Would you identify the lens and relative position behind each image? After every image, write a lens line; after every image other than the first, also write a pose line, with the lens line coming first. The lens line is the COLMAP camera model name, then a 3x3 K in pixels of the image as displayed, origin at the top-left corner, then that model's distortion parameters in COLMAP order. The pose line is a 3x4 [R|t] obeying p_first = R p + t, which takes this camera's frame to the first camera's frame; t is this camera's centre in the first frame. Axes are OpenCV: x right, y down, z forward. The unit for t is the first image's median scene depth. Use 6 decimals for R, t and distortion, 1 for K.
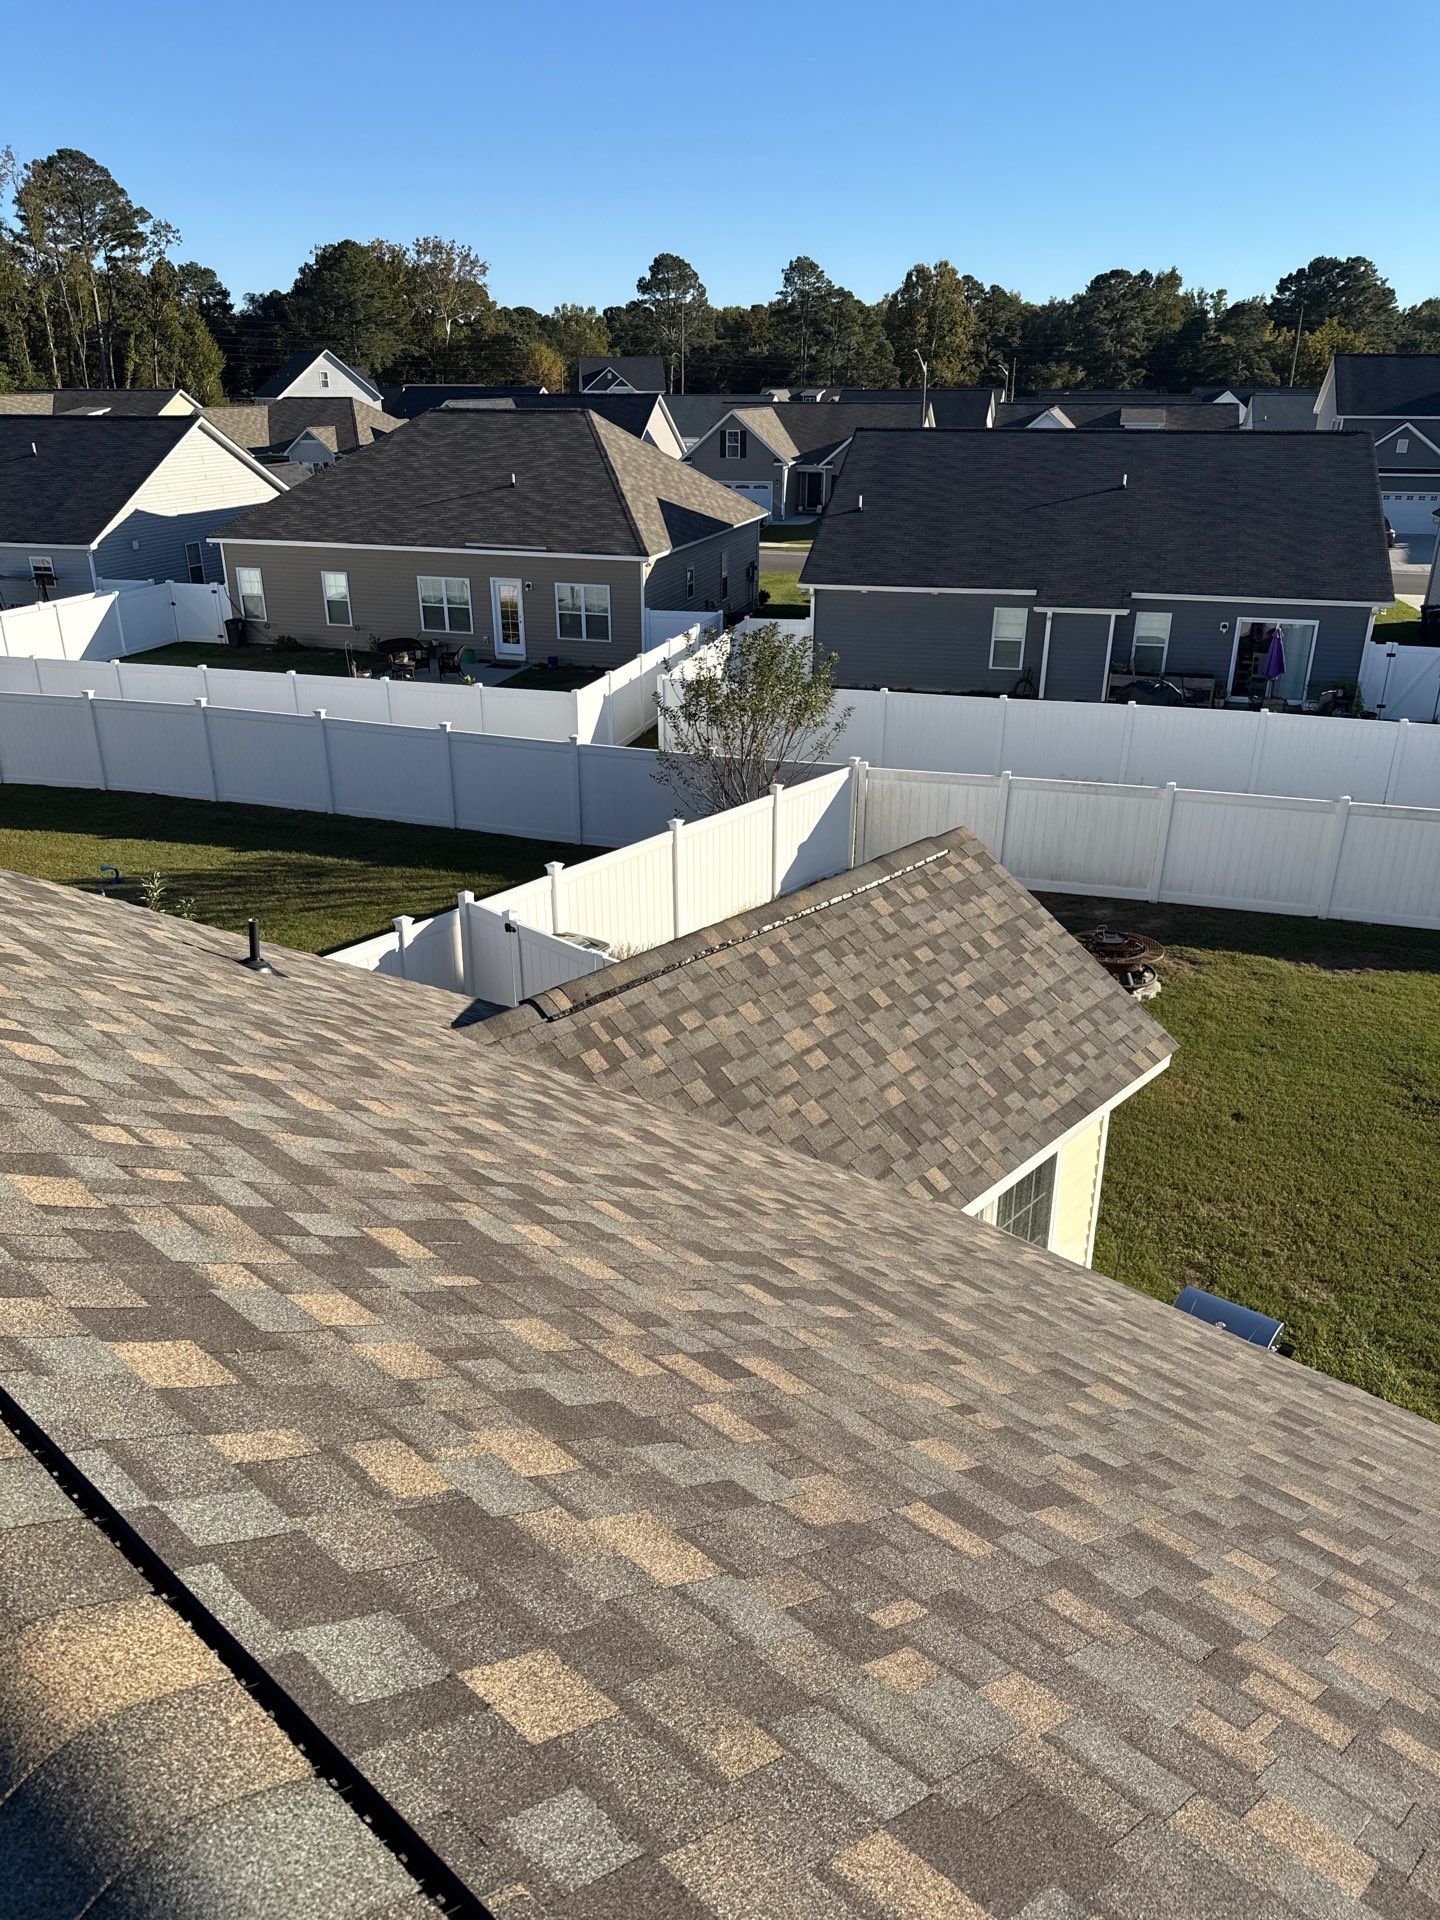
lens RADIAL K [[1352.3, 0, 720.0], [0, 1352.3, 960.0], [0, 0, 1]] dist [0.003196, -0.019513]
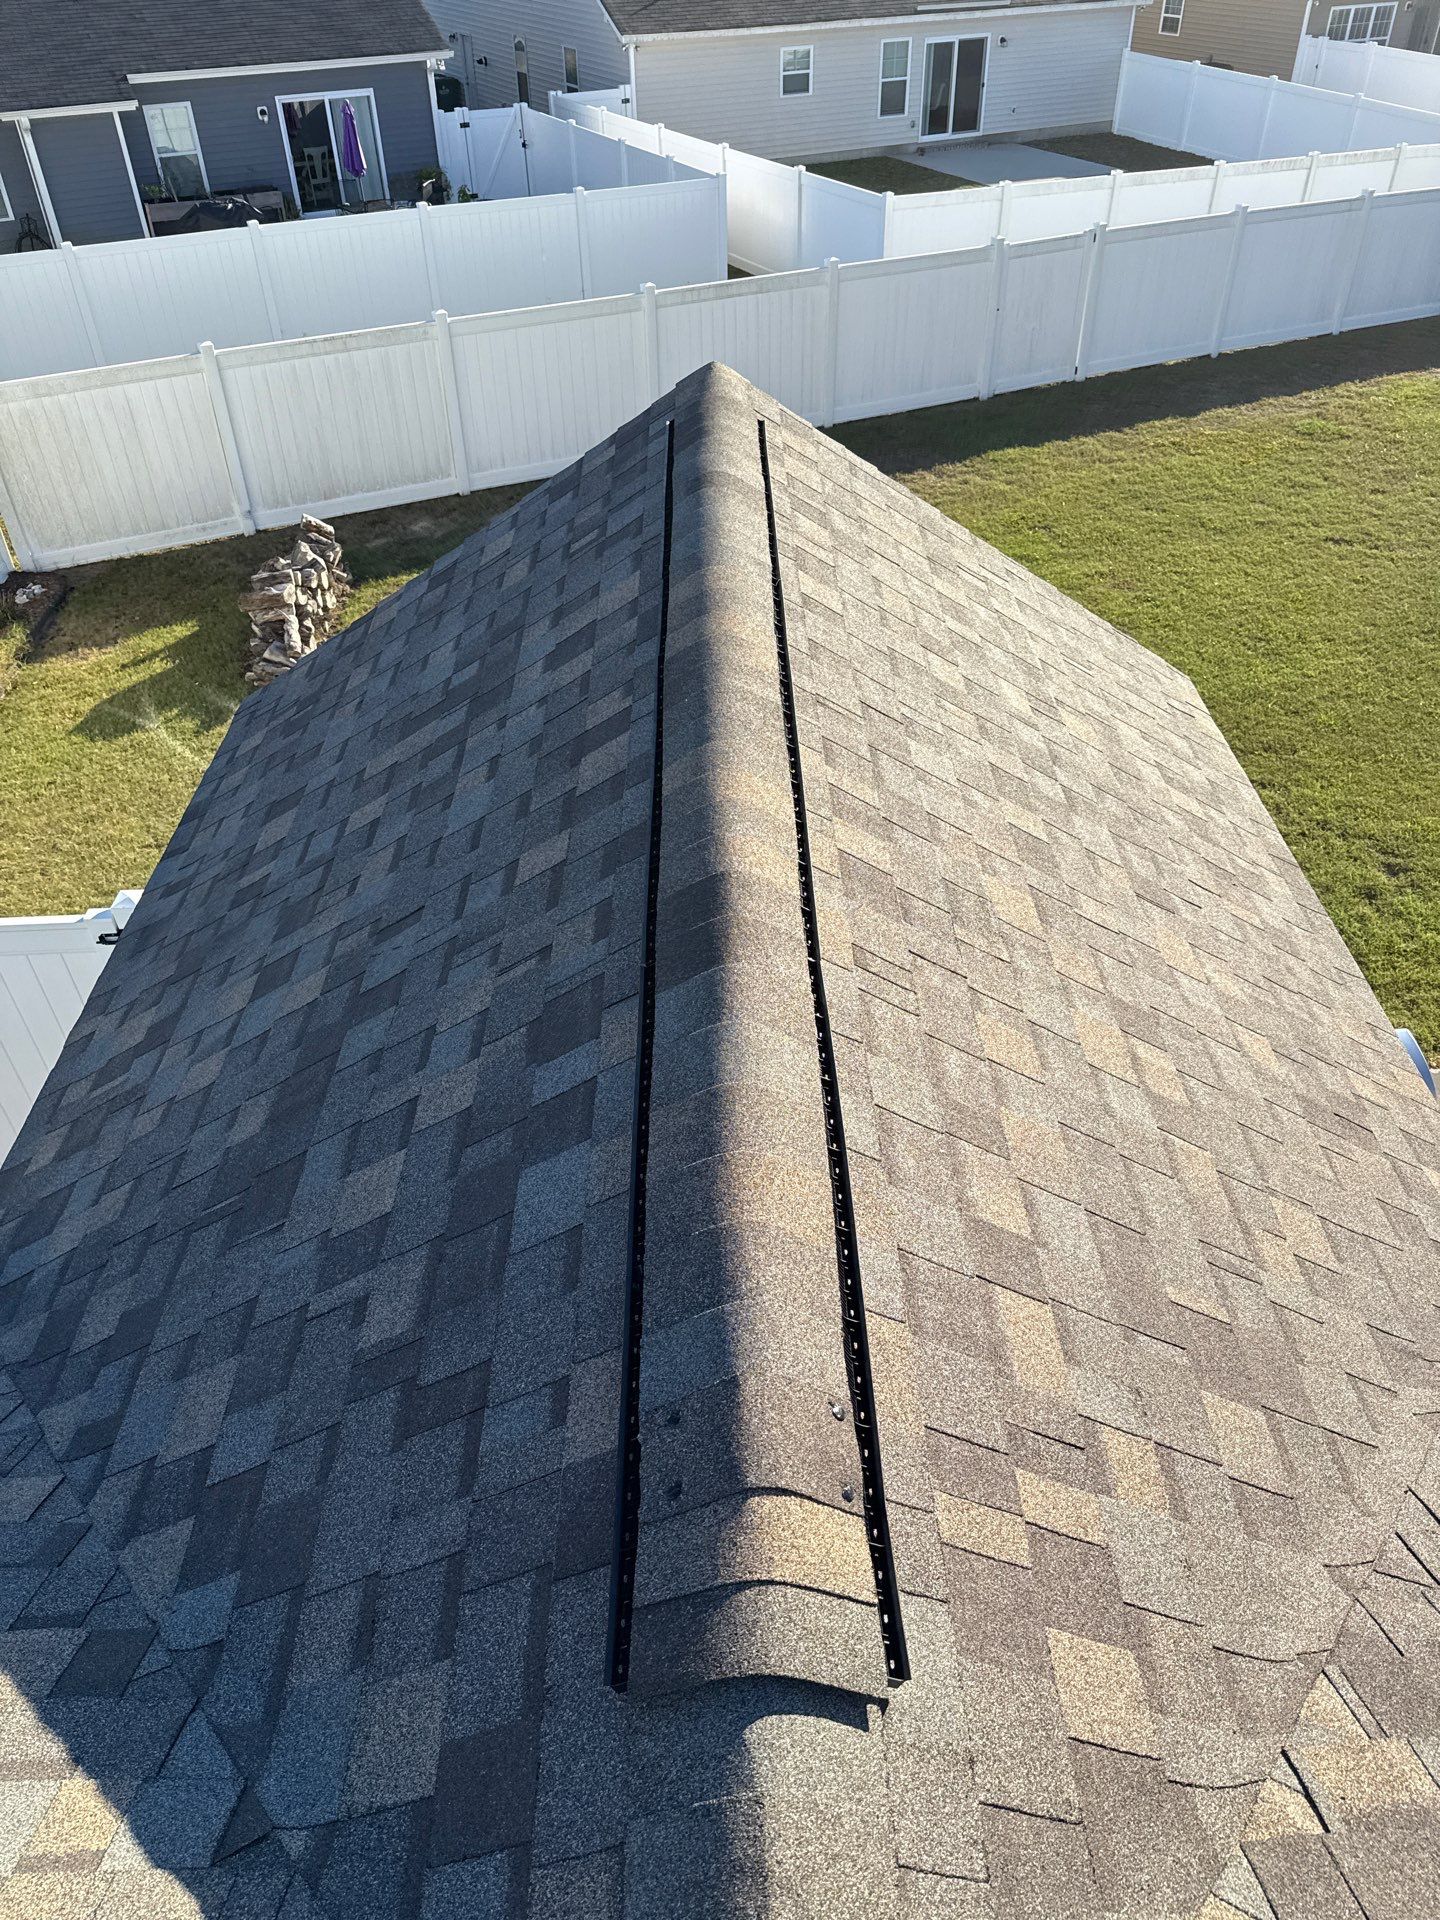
lens RADIAL K [[1369.8, 0, 720.0], [0, 1369.8, 960.0], [0, 0, 1]] dist [0.005149, -0.003345]
pose [[0.736173, -0.437251, 0.516585, -0.054671], [0.279986, 0.891665, 0.355727, -0.033093], [-0.616163, -0.117240, 0.778844, 0.245854]]
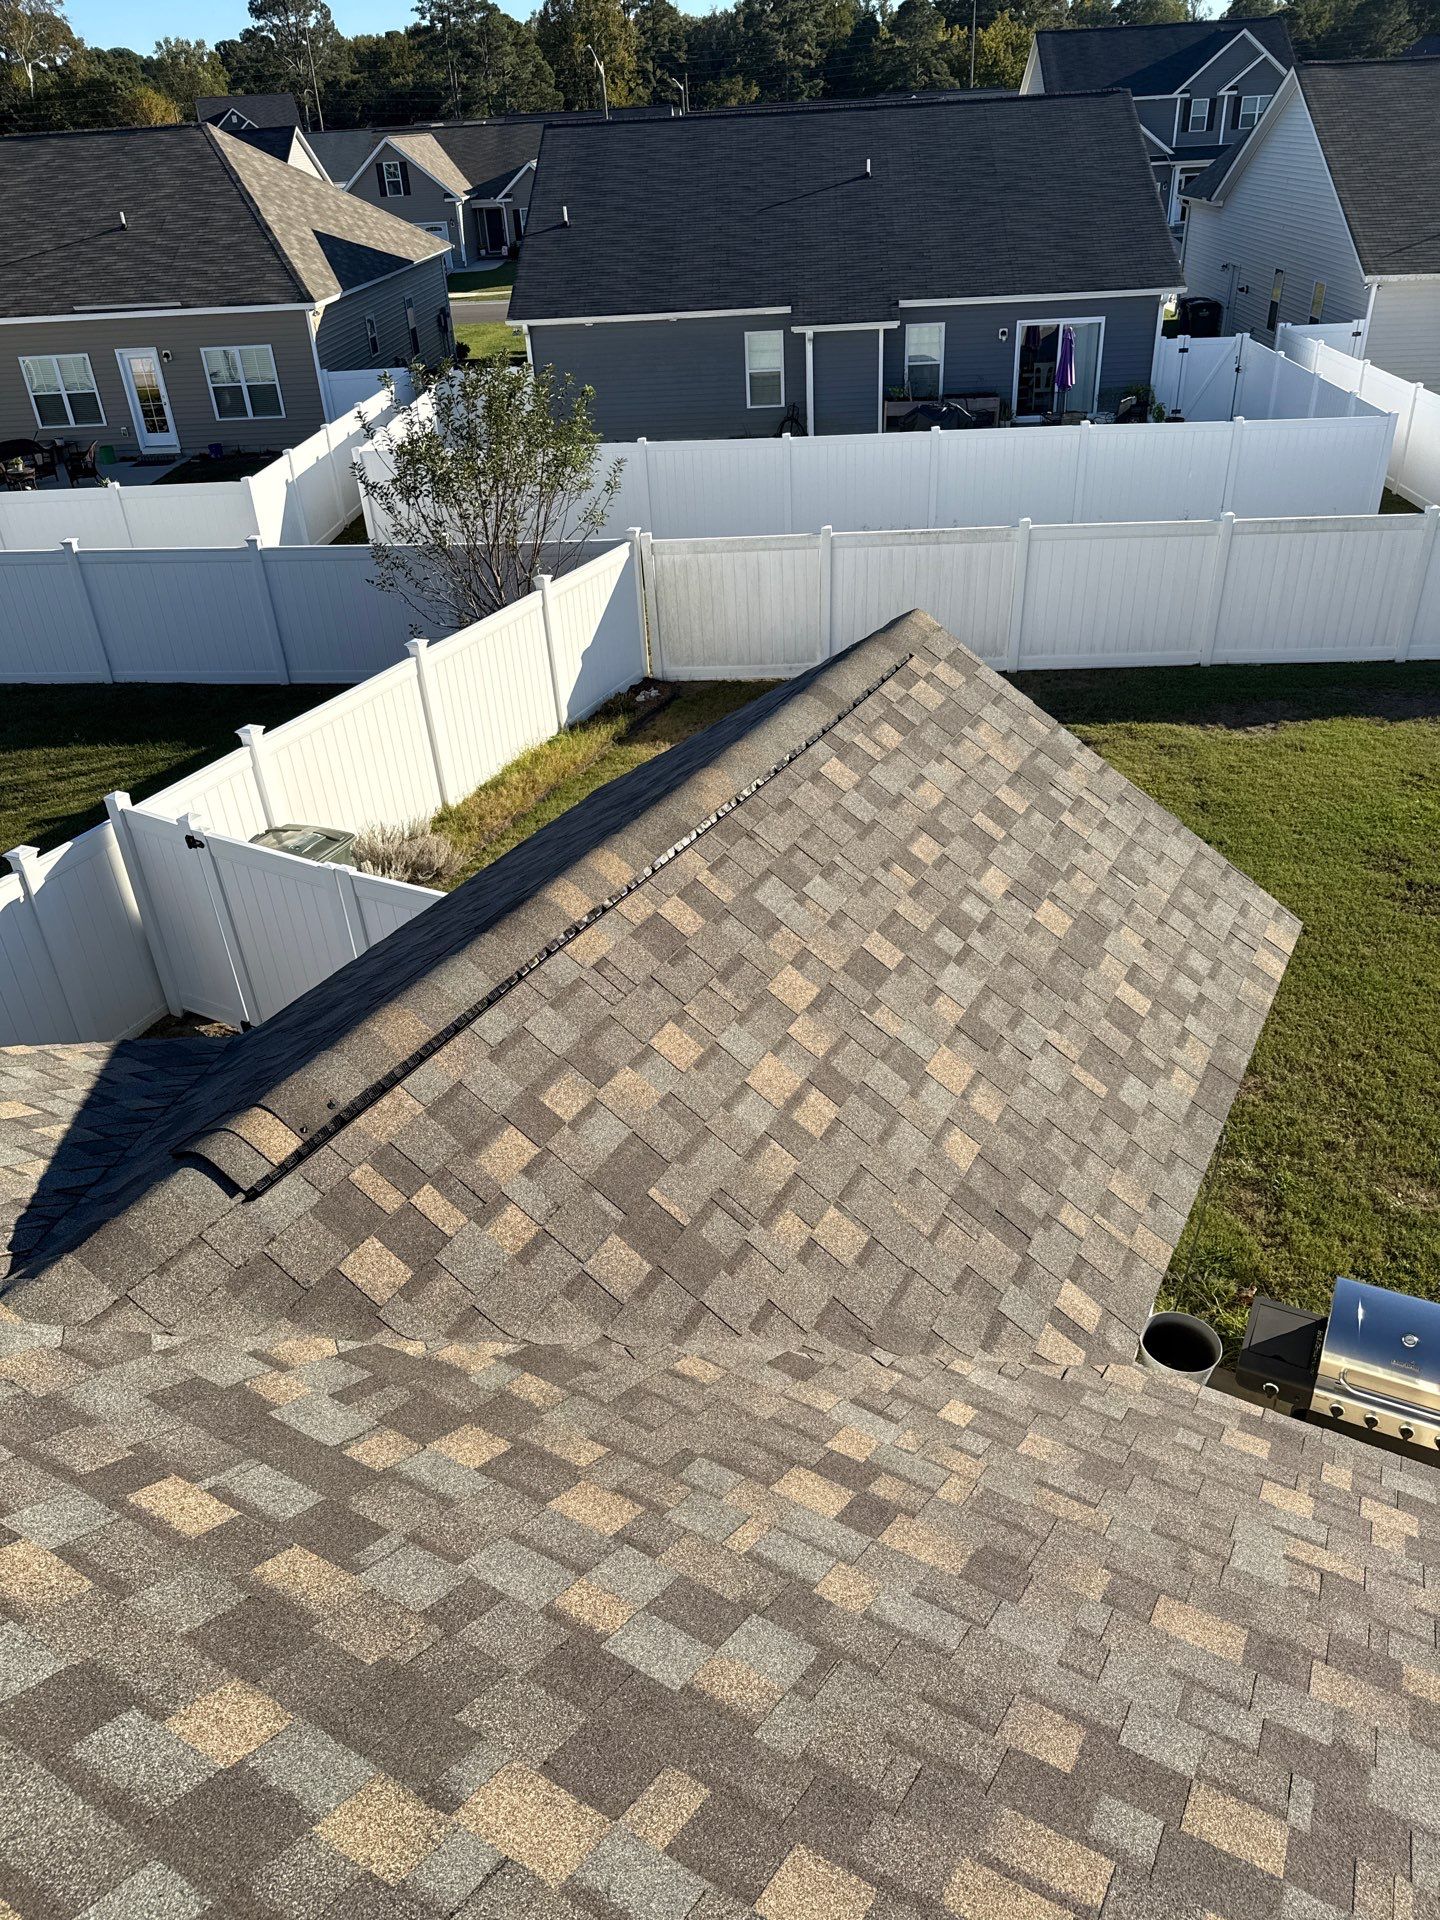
lens RADIAL K [[1356.0, 0, 723.6], [0, 1356.0, 951.9], [0, 0, 1]] dist [0.042700, -0.065681]
pose [[0.974186, -0.156647, 0.162552, -0.011119], [0.131381, 0.978975, 0.156038, -0.021752], [-0.183577, -0.130654, 0.974284, 0.158212]]
